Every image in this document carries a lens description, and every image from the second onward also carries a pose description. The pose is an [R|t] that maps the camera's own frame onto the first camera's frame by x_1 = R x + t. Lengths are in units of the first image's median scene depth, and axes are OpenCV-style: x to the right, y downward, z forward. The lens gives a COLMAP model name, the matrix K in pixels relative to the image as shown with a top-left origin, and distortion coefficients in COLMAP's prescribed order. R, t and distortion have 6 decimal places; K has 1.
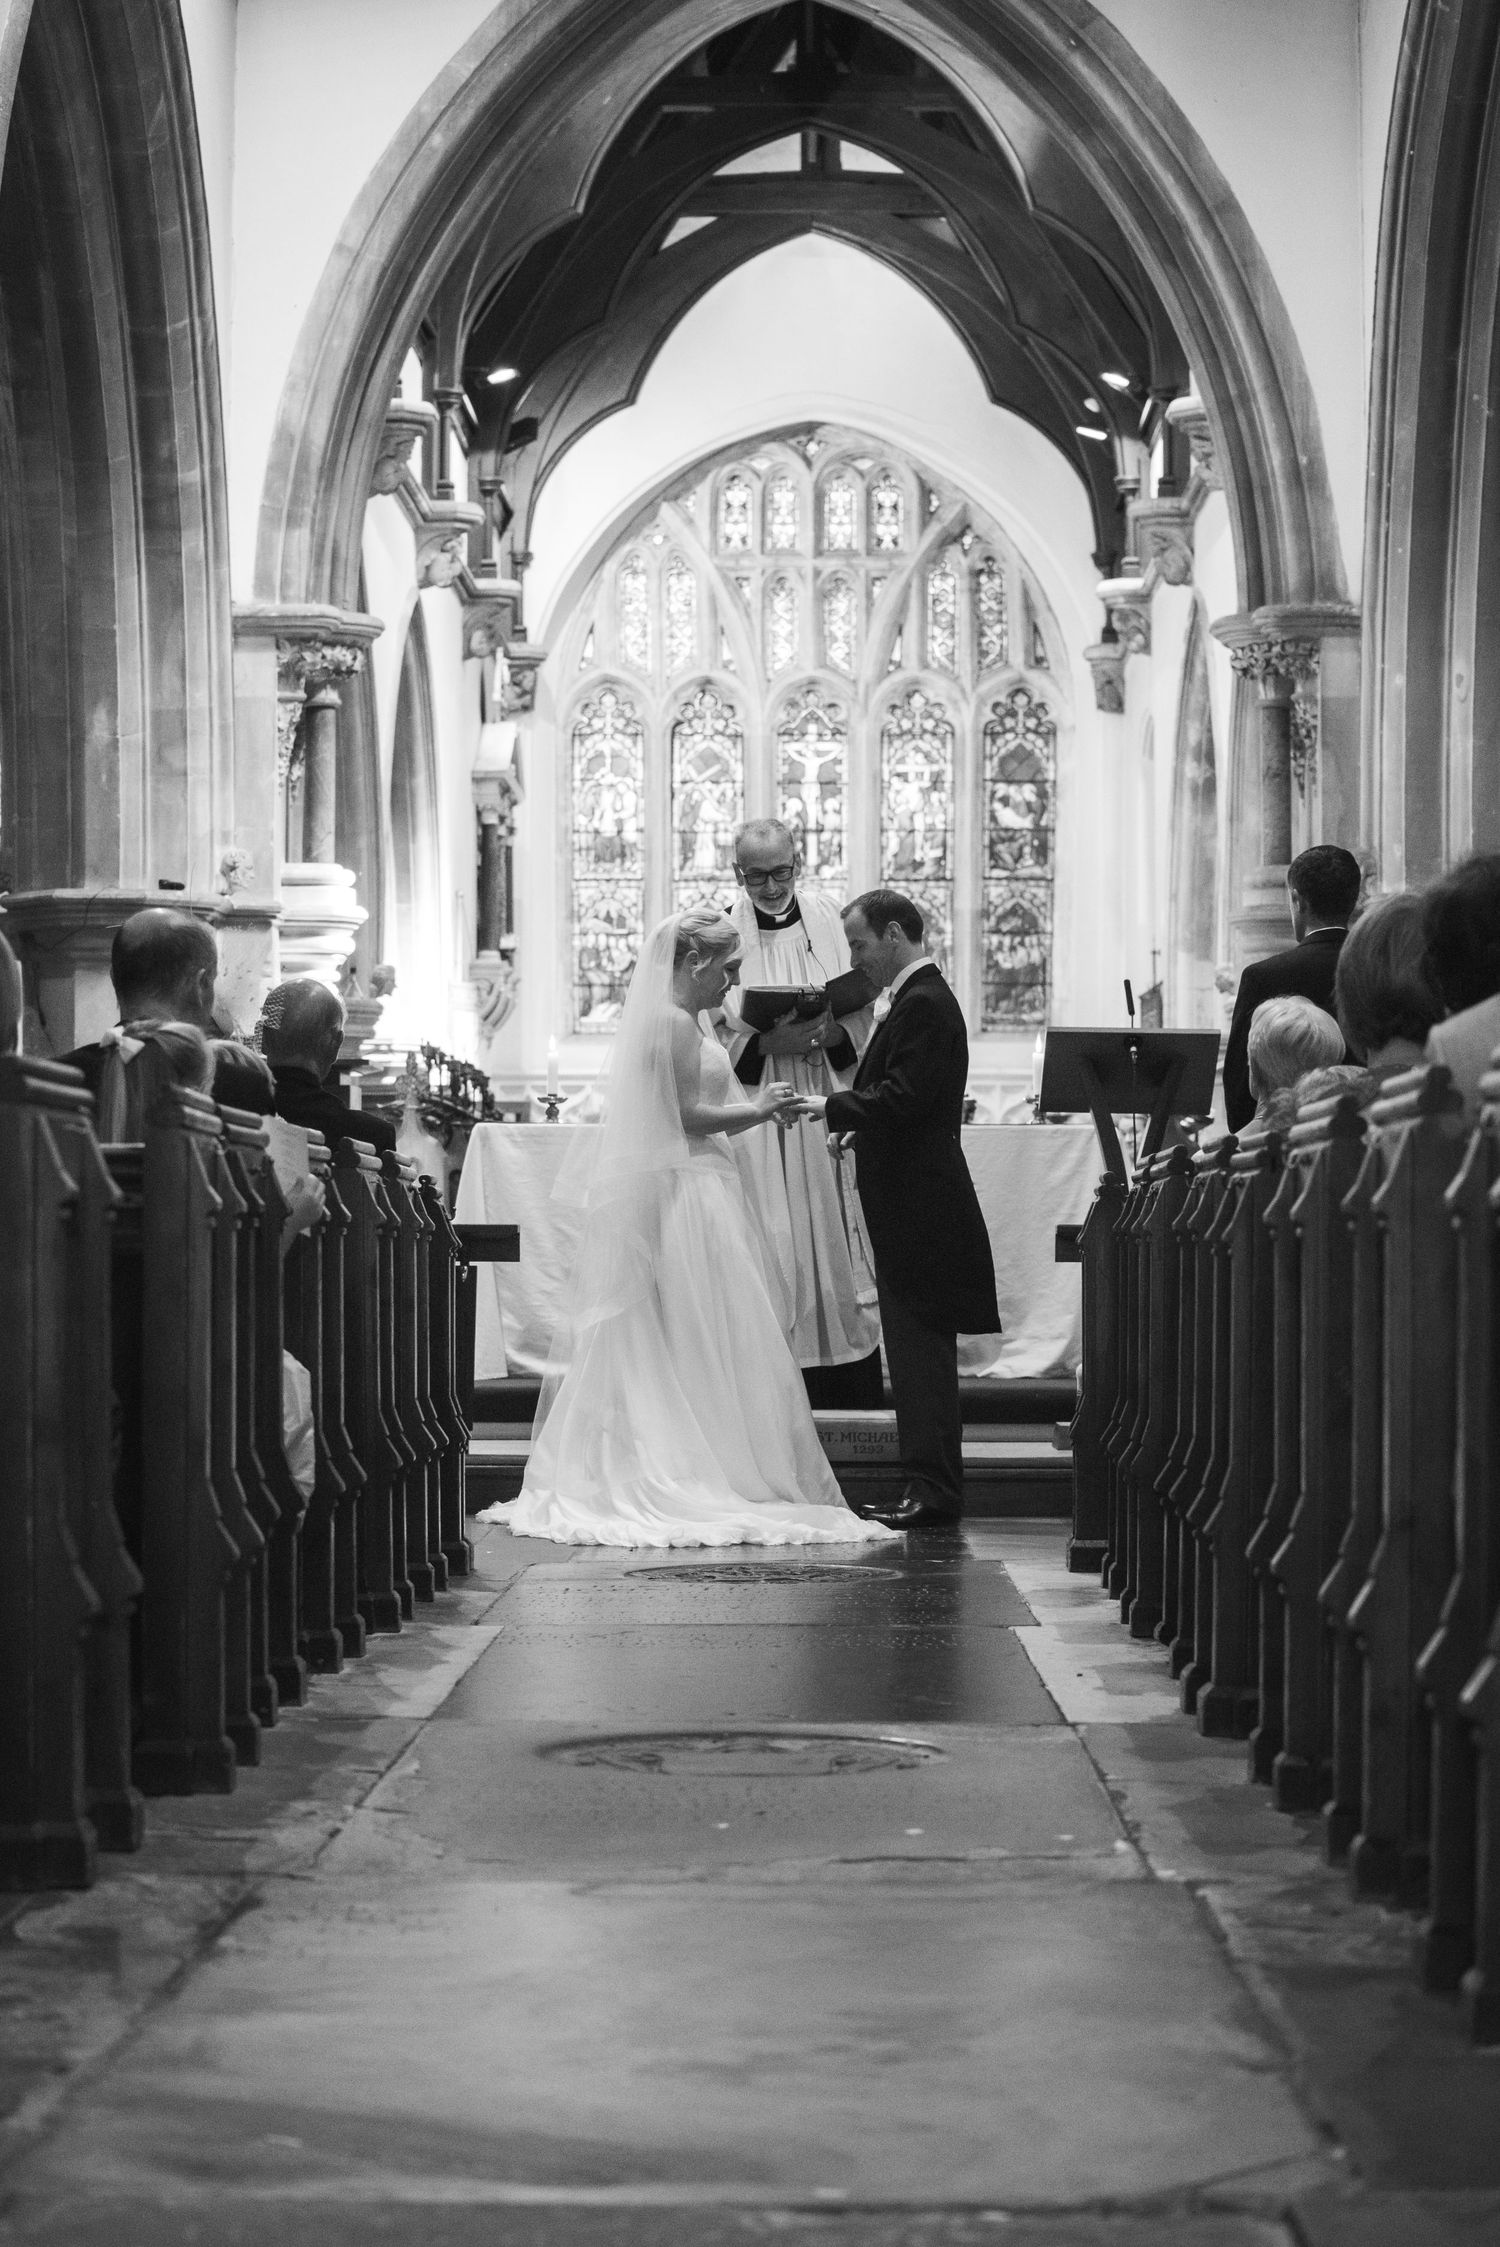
lens RADIAL K [[4653.4, 0, 750.0], [0, 4653.4, 1123.5], [0, 0, 1]] dist [-0.283569, -0.186646]
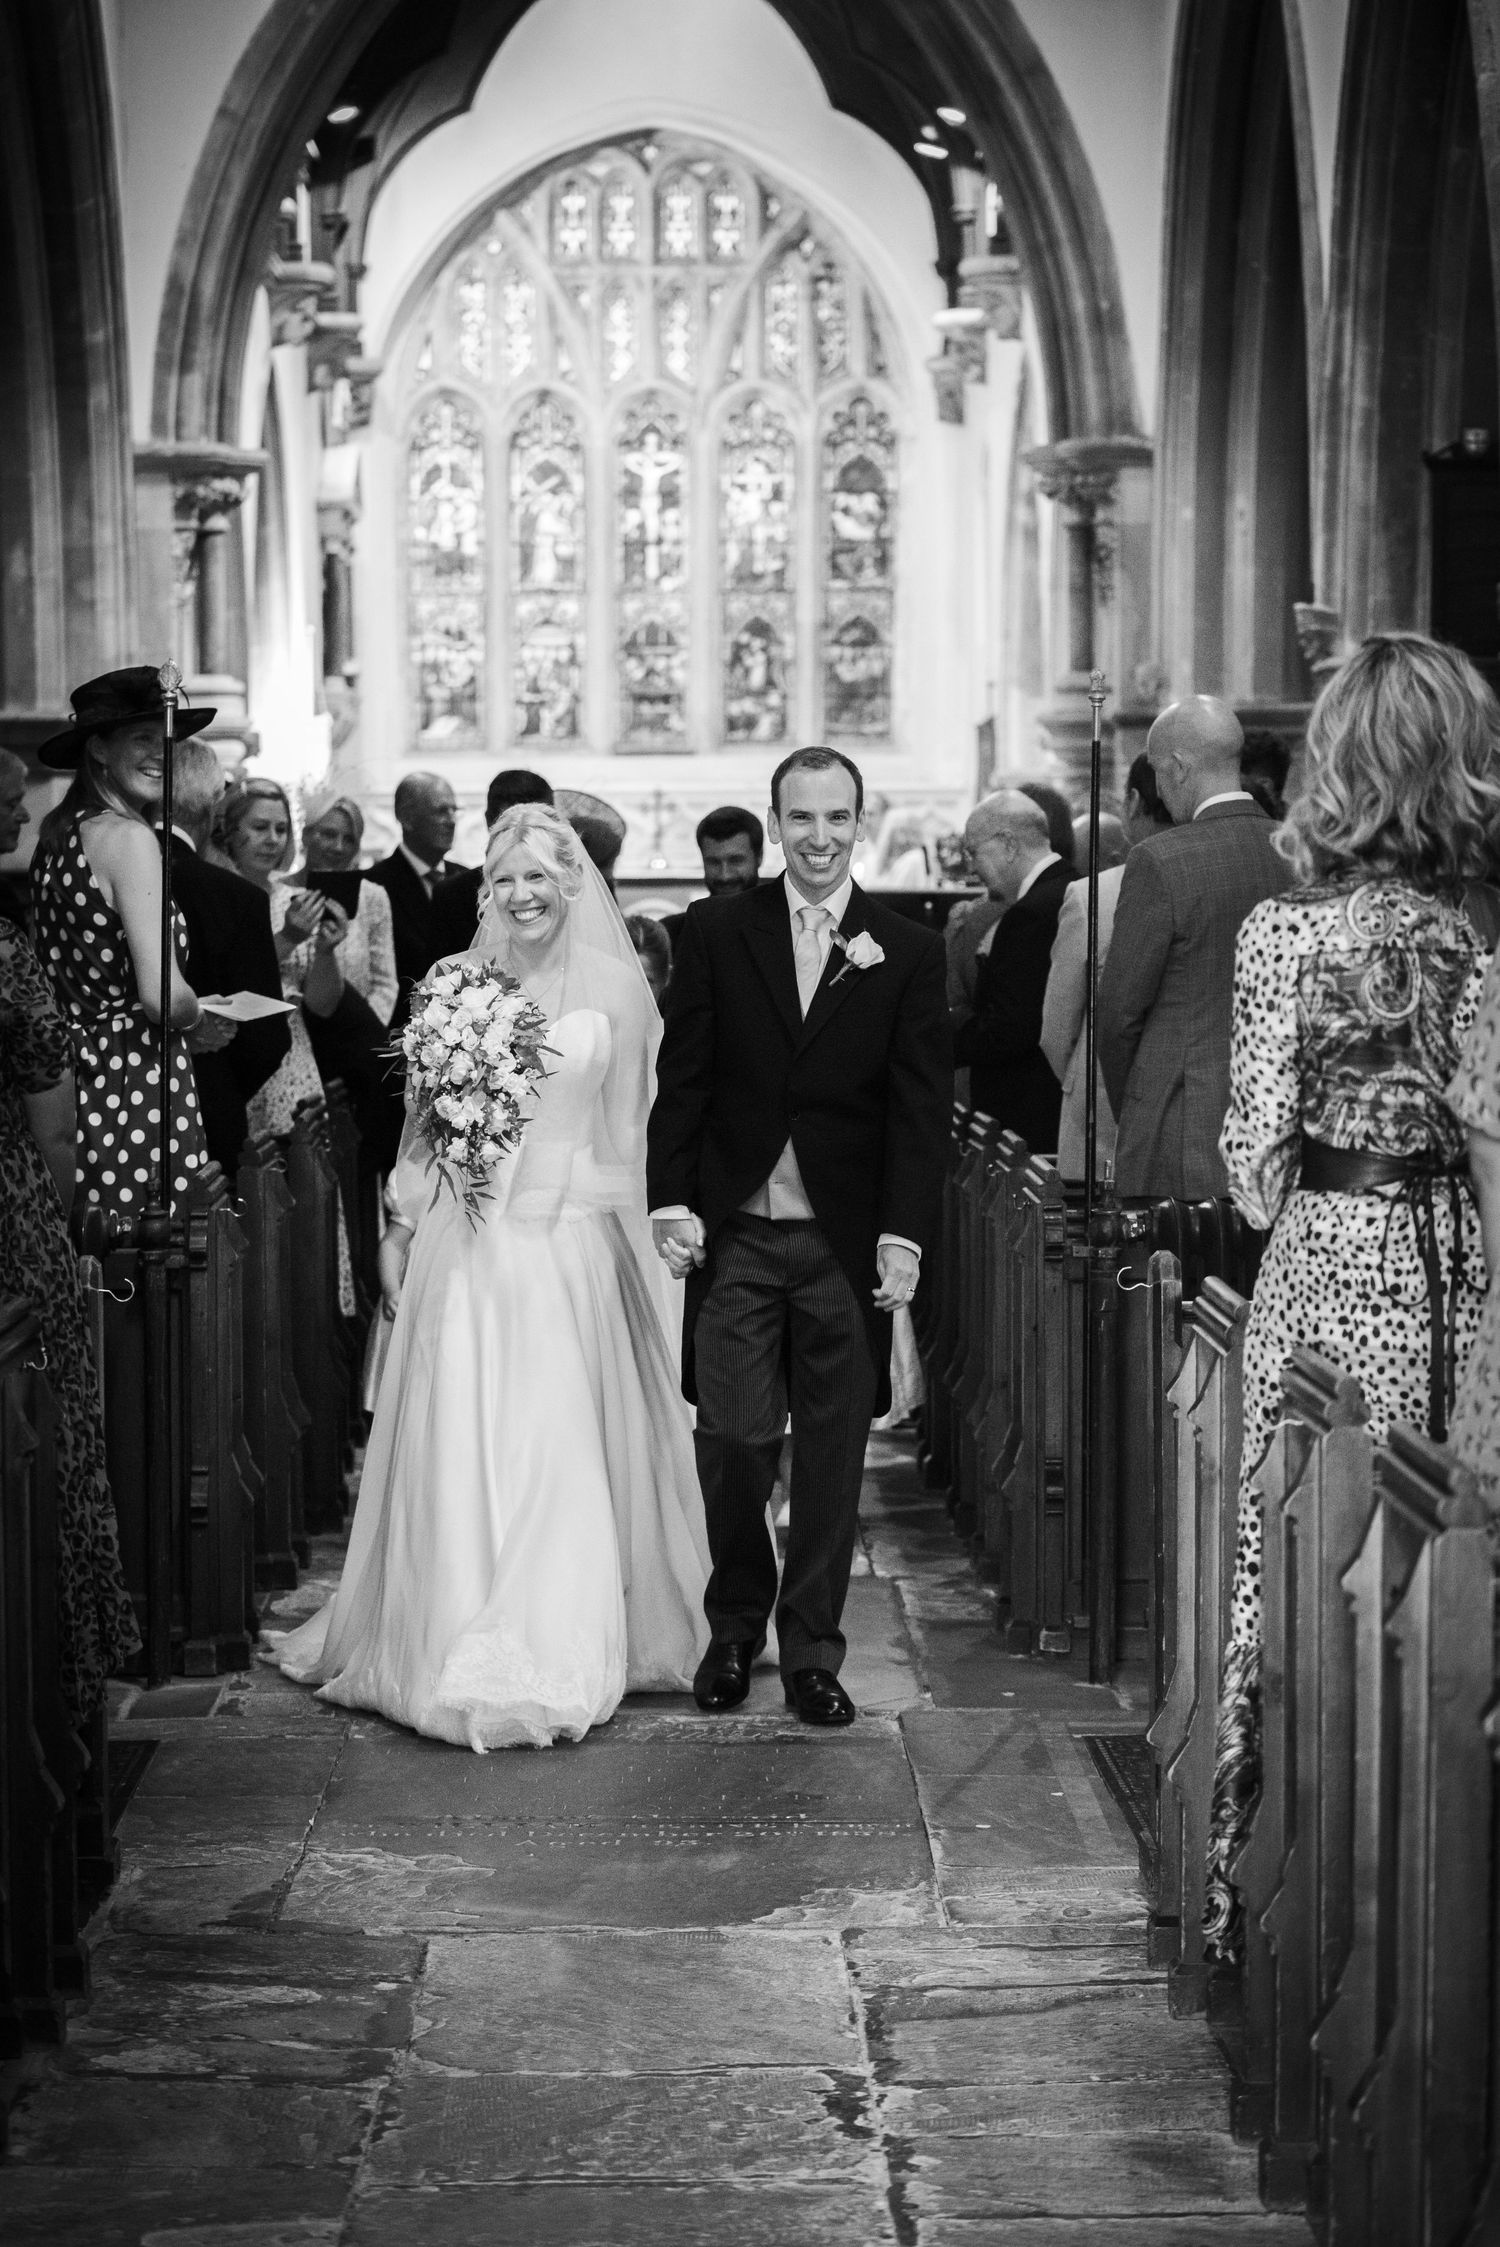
lens RADIAL K [[5622.1, 0, 750.0], [0, 5622.1, 1123.5], [0, 0, 1]] dist [-0.080219, 0.218740]
pose [[0.999444, -0.007810, 0.032412, -0.006033], [0.005254, 0.996922, 0.078220, -0.035277], [-0.032923, -0.078006, 0.996409, -0.224251]]
